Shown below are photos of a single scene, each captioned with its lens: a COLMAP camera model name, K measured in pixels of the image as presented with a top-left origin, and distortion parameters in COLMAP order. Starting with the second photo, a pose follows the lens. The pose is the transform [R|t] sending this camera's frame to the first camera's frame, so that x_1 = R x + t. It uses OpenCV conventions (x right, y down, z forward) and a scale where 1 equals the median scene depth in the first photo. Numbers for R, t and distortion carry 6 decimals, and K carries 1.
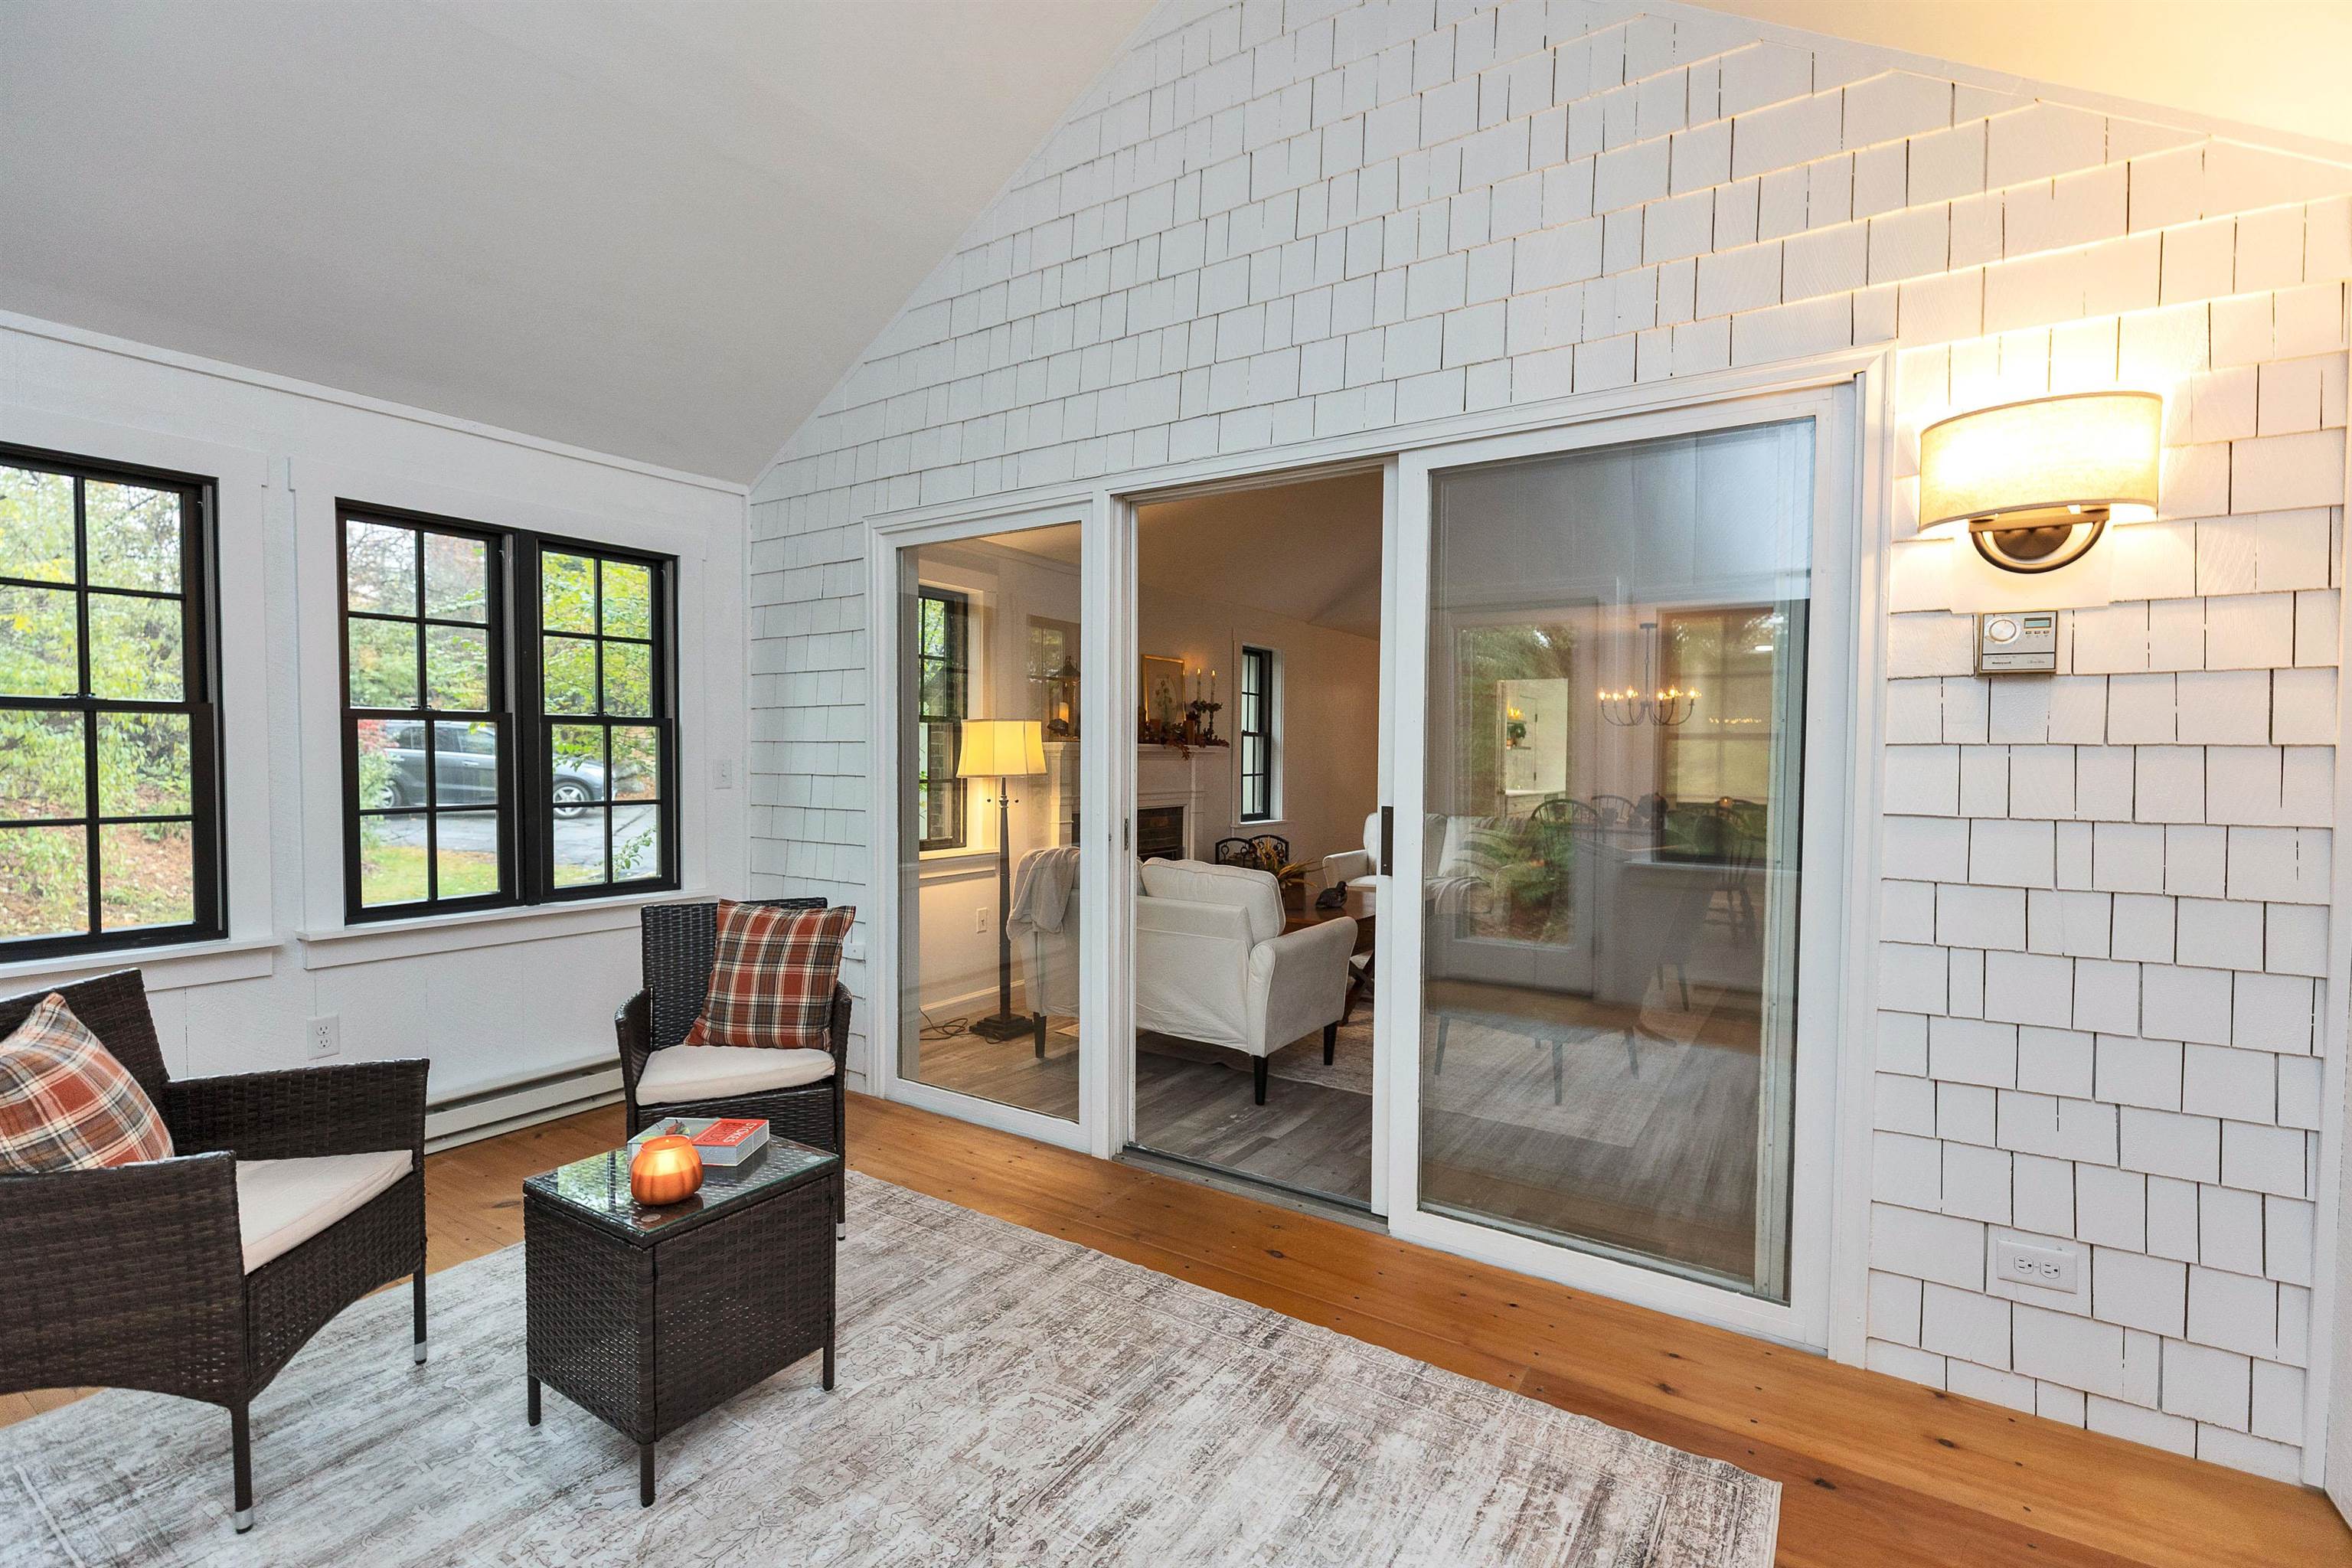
lens RADIAL K [[1052.2, 0, 1176.0], [0, 1052.2, 784.0], [0, 0, 1]] dist [0.000517, -0.000081]
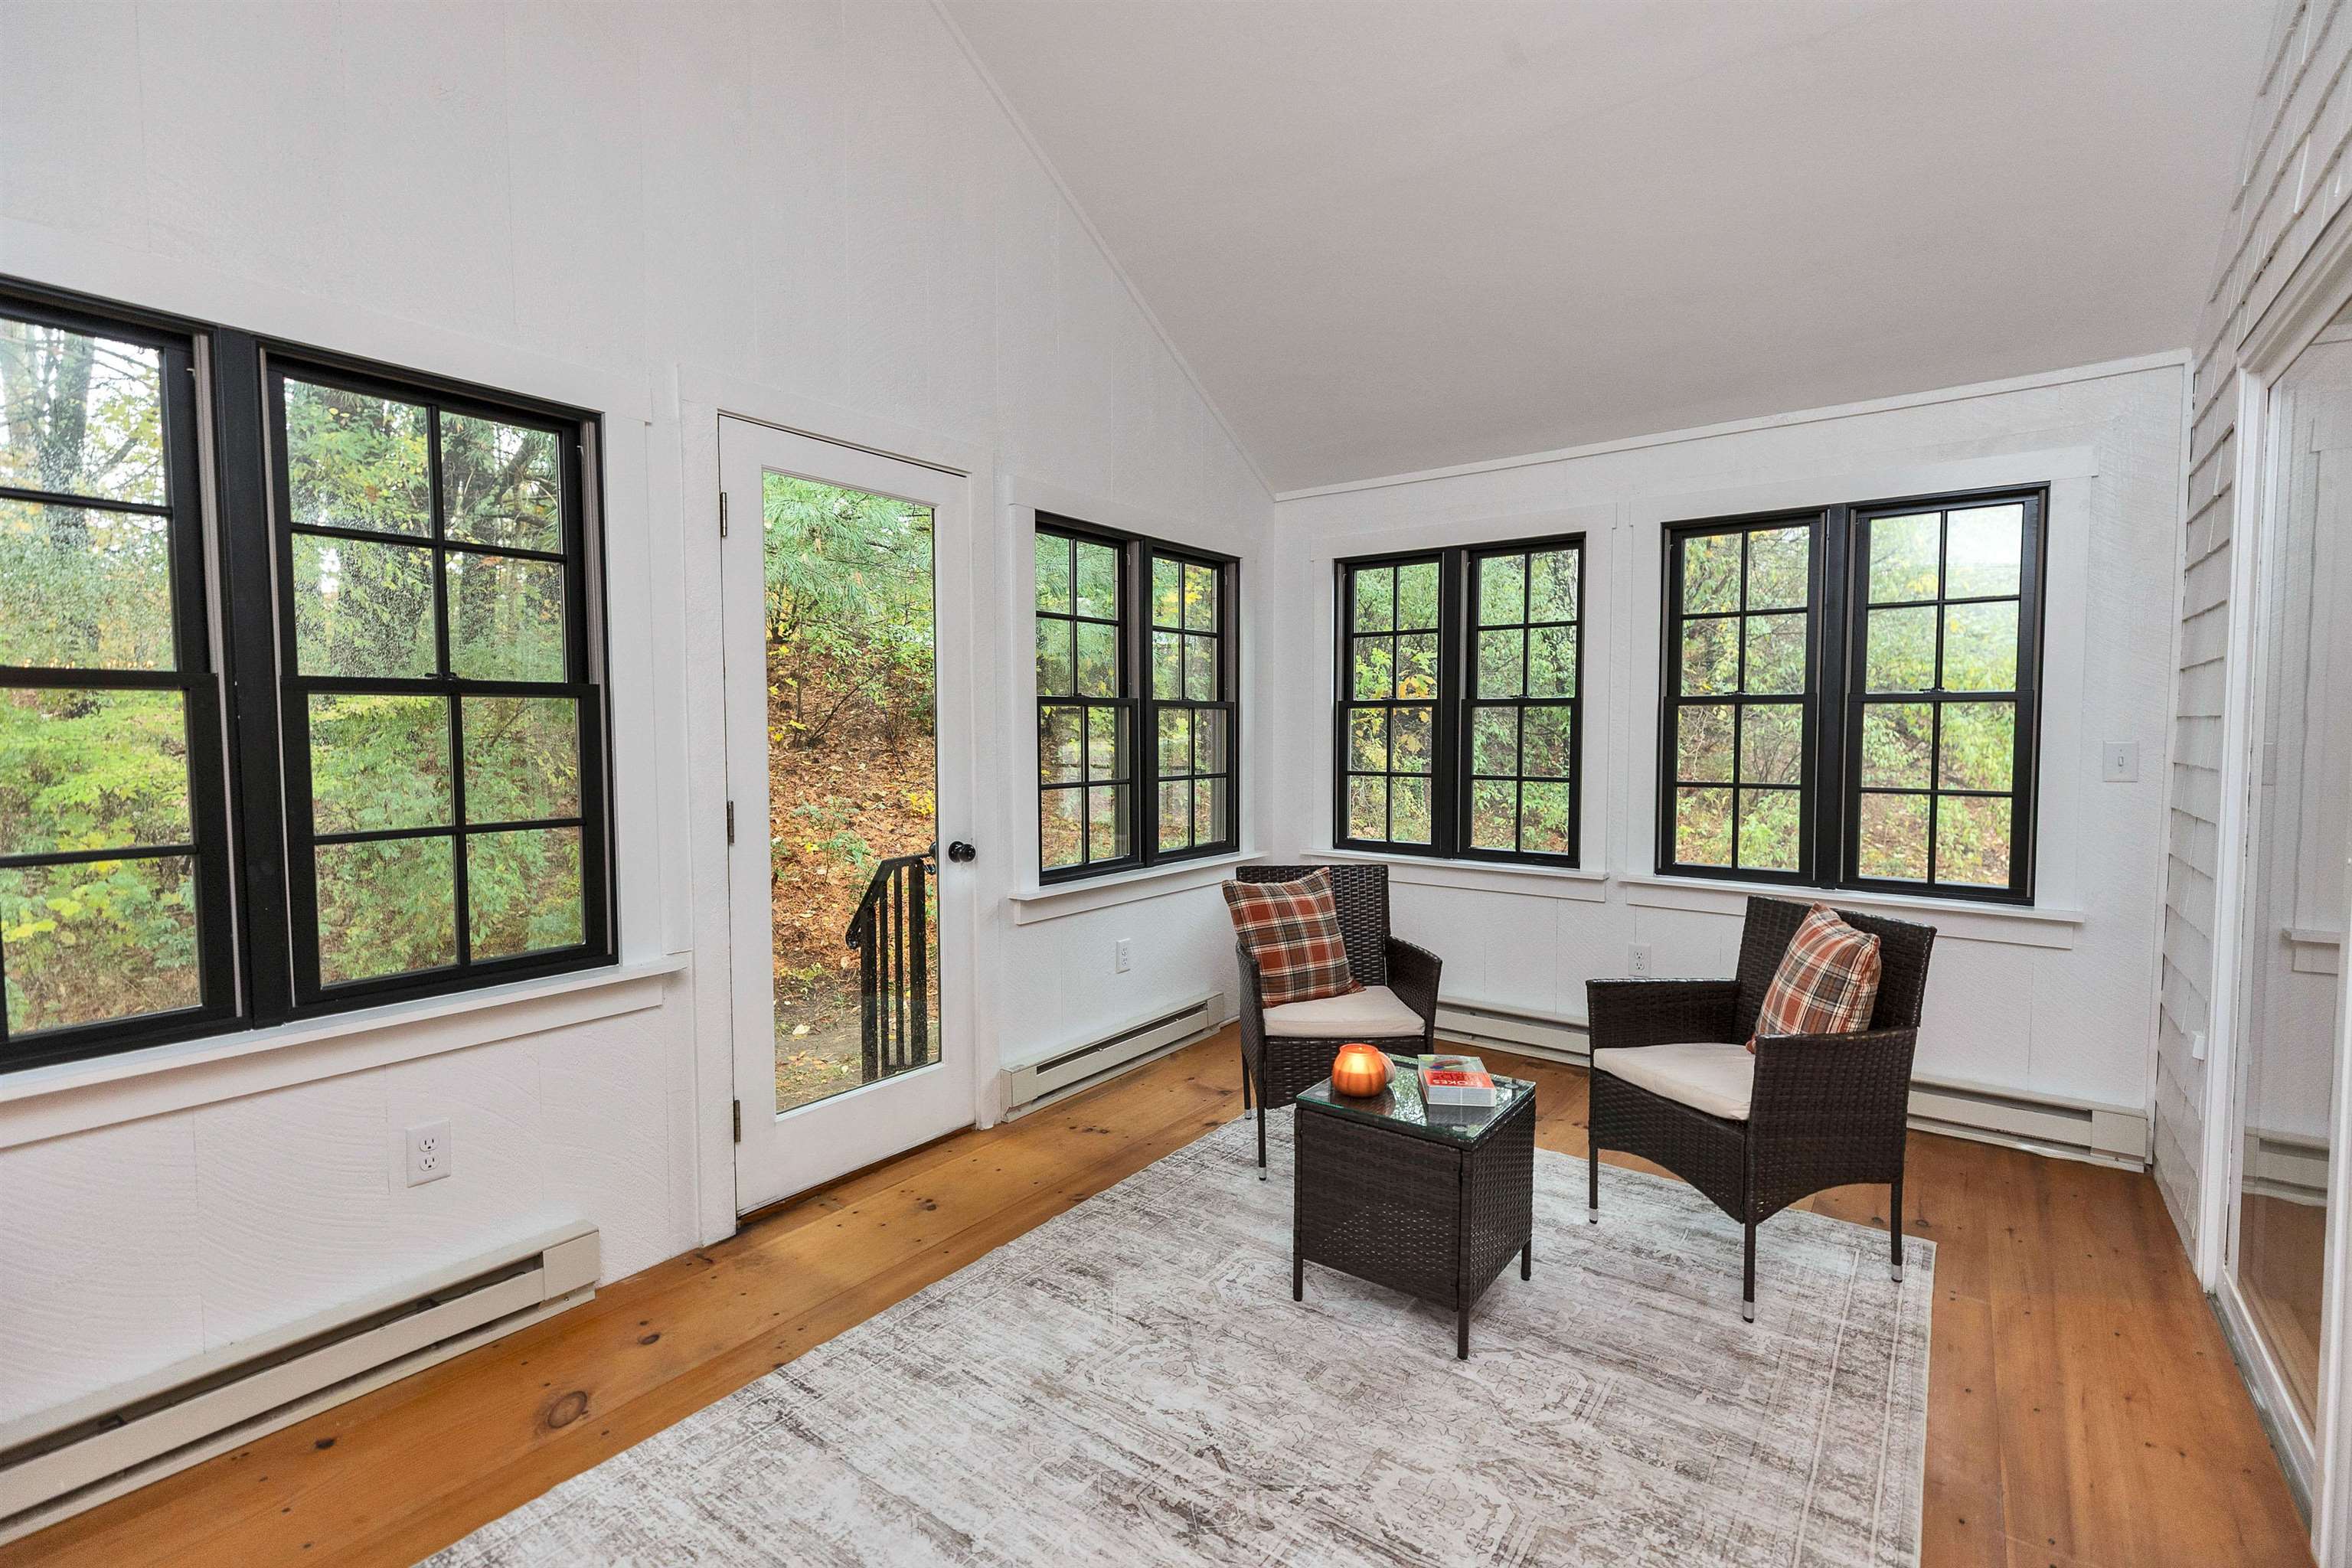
lens RADIAL K [[1052.2, 0, 1176.0], [0, 1052.2, 784.0], [0, 0, 1]] dist [0.000517, -0.000081]
pose [[-0.062371, 0.051986, -0.996698, 0.474173], [-0.026836, 0.998194, 0.053743, -0.022525], [0.997692, 0.030100, -0.060863, 0.532701]]
